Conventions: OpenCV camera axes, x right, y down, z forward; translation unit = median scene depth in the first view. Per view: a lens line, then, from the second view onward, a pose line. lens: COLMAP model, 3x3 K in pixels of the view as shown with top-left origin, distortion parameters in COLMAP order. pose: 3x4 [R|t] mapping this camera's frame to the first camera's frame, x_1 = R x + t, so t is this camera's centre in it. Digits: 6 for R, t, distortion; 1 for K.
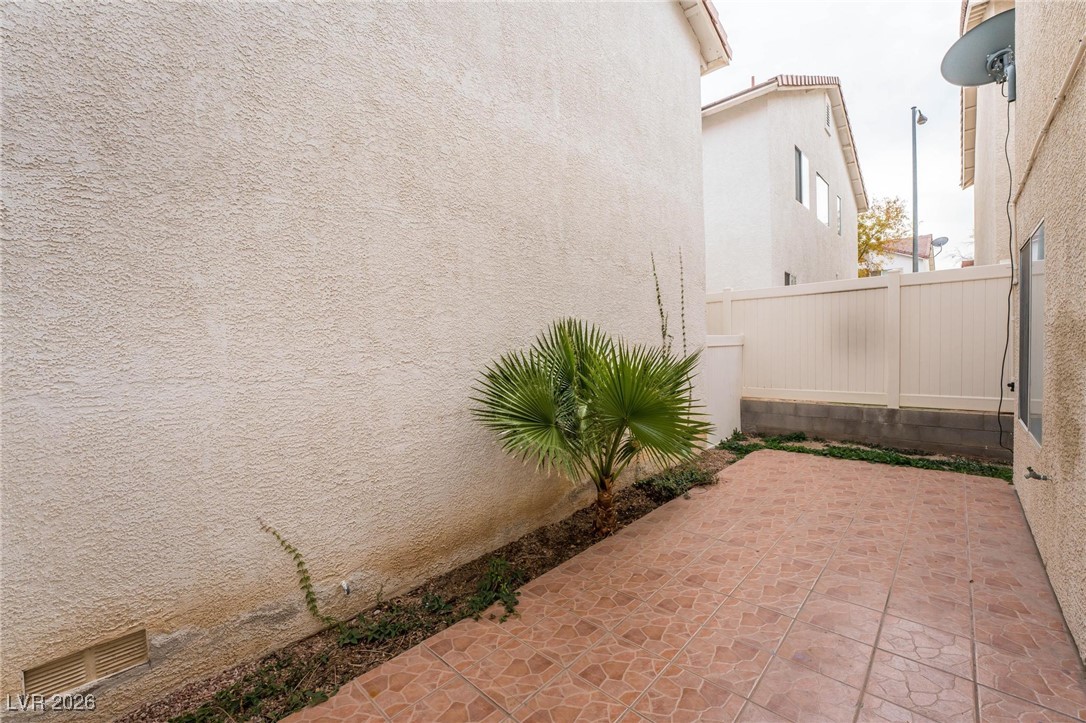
lens RADIAL K [[438.3, 0, 543.0], [0, 438.3, 361.5], [0, 0, 1]] dist [-0.023655, 0.000327]
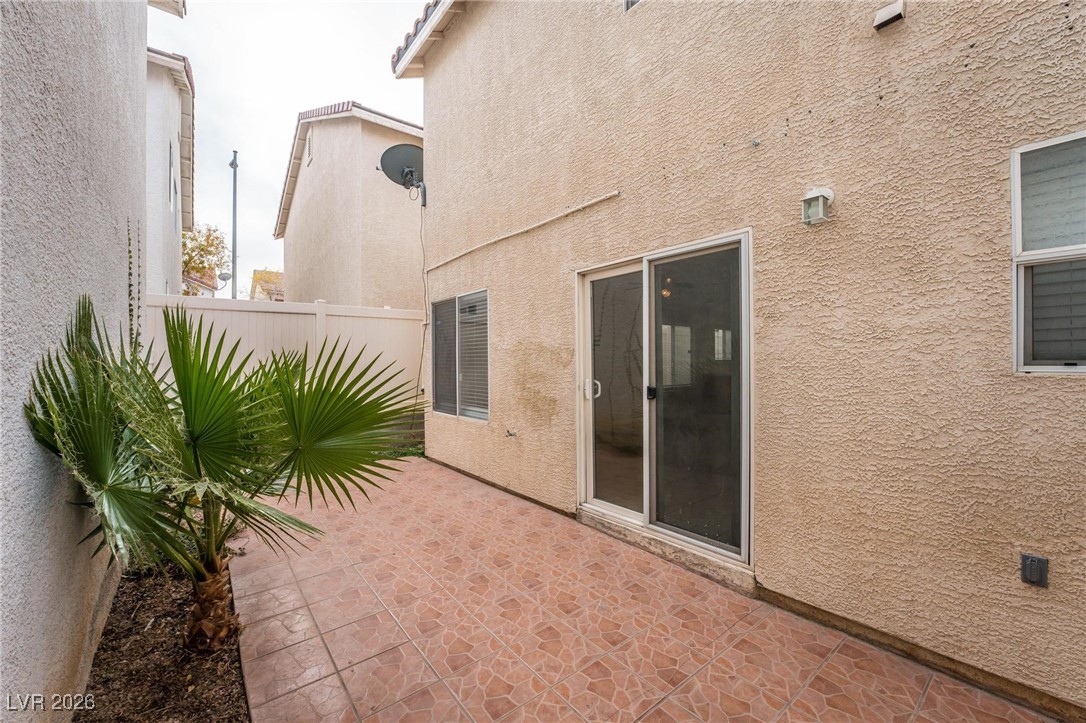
lens RADIAL K [[432.5, 0, 543.0], [0, 432.5, 361.5], [0, 0, 1]] dist [-0.021544, 0.000189]
pose [[0.143283, 0.018910, 0.989501, -0.280524], [0.040270, 0.998878, -0.024920, 0.007687], [-0.988862, 0.043418, 0.142361, 0.272231]]
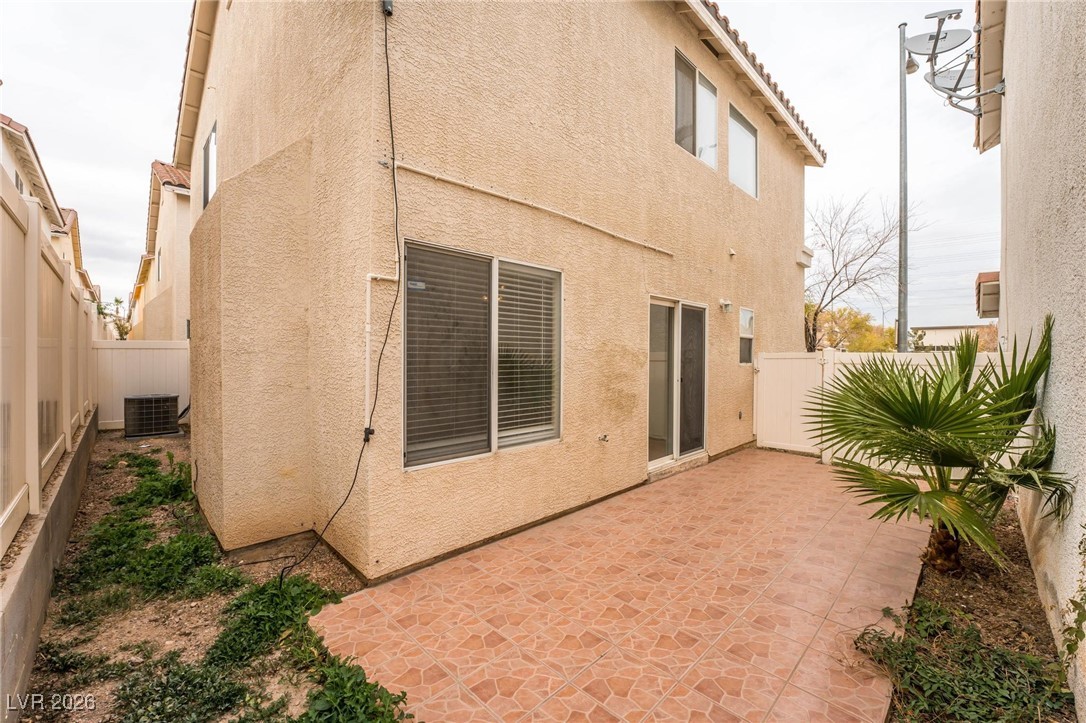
lens RADIAL K [[438.3, 0, 543.0], [0, 438.3, 361.5], [0, 0, 1]] dist [-0.023655, 0.000327]
pose [[-0.999100, 0.016113, 0.039247, 0.611503], [0.017952, 0.998735, 0.046959, -0.057699], [-0.038440, 0.047621, -0.998126, 1.258318]]
